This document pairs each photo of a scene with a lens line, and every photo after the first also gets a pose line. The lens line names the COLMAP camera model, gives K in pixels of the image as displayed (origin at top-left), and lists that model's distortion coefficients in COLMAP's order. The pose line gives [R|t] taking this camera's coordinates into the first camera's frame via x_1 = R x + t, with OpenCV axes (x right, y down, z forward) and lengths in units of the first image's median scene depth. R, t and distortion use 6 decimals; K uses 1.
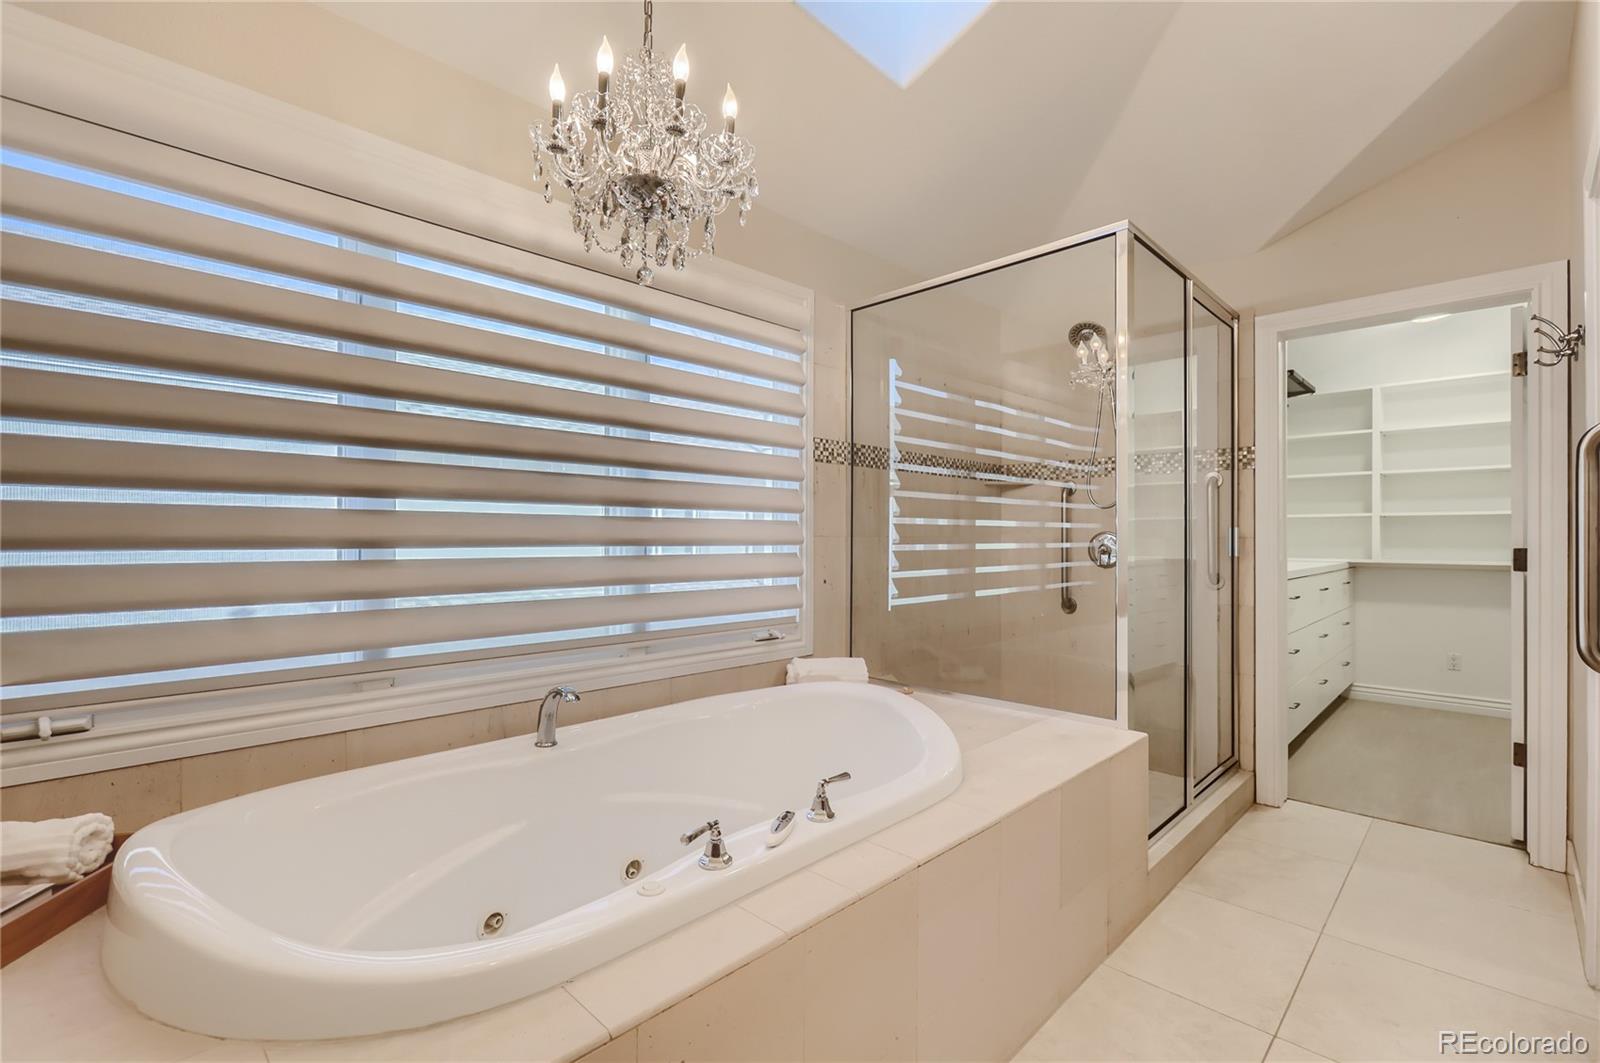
lens RADIAL K [[710.7, 0, 792.2], [0, 710.7, 535.6], [0, 0, 1]] dist [-0.014706, 0.008576]
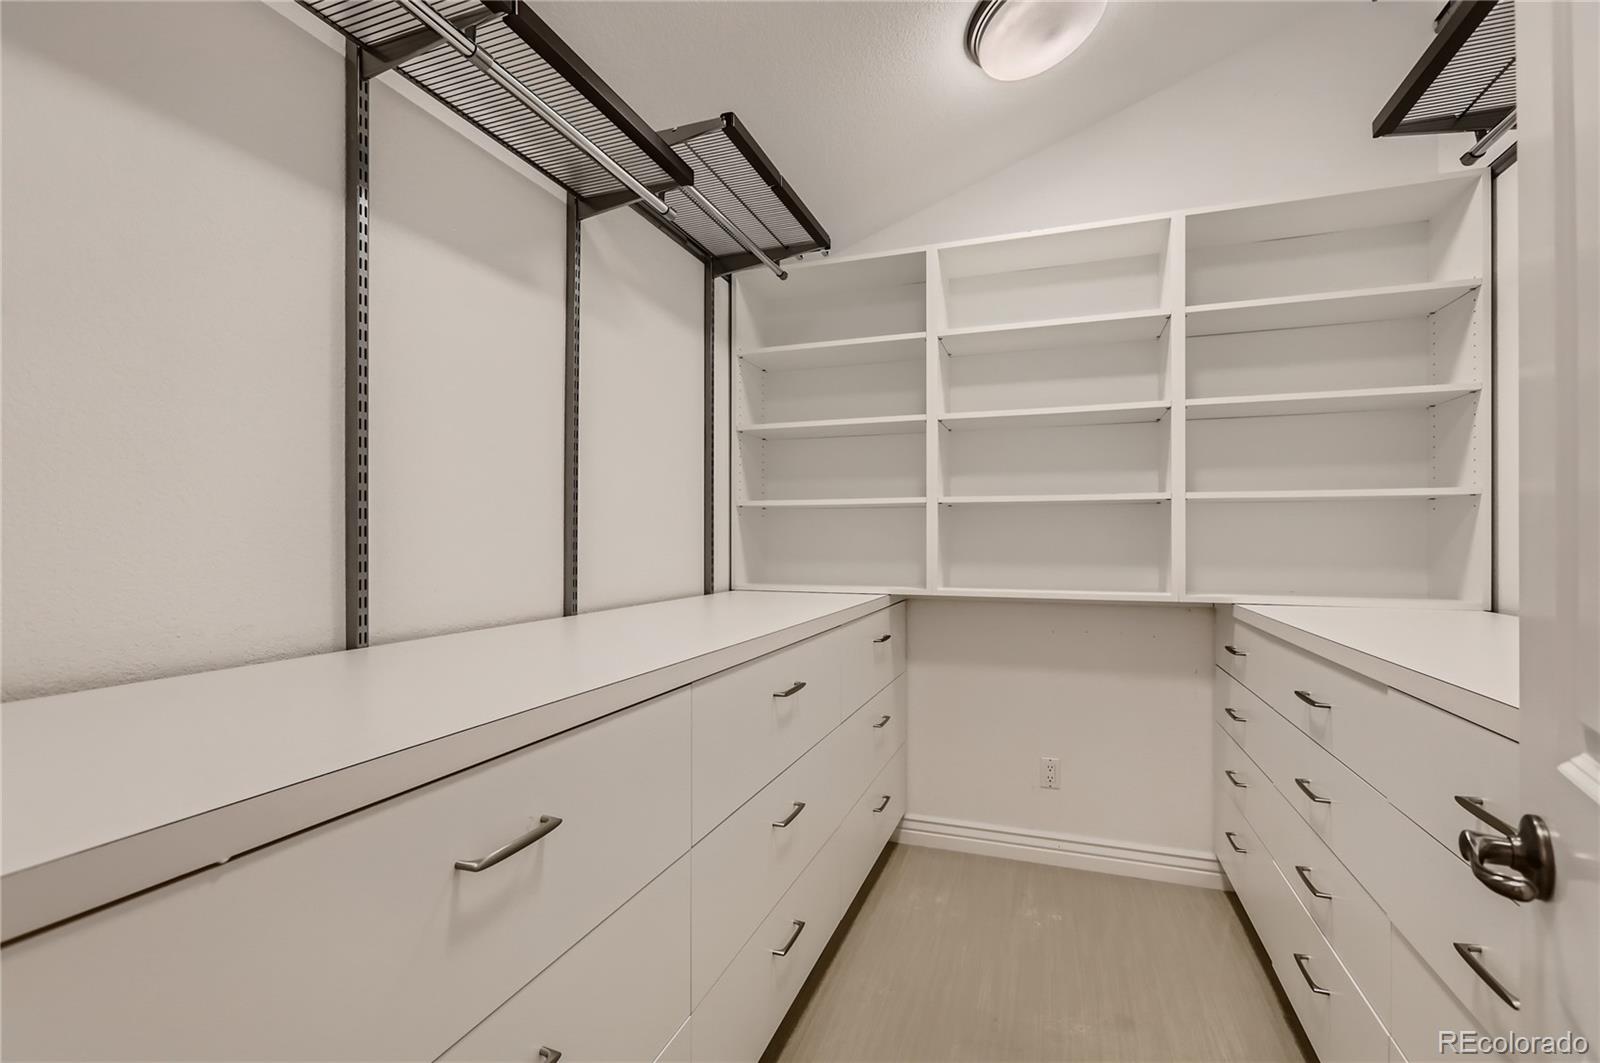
lens RADIAL K [[710.7, 0, 792.2], [0, 710.7, 535.6], [0, 0, 1]] dist [-0.014706, 0.008576]
pose [[0.910962, -0.000545, 0.412490, 0.515717], [0.001988, 0.999993, -0.003070, -0.003086], [-0.412486, 0.003616, 0.910957, 0.567301]]
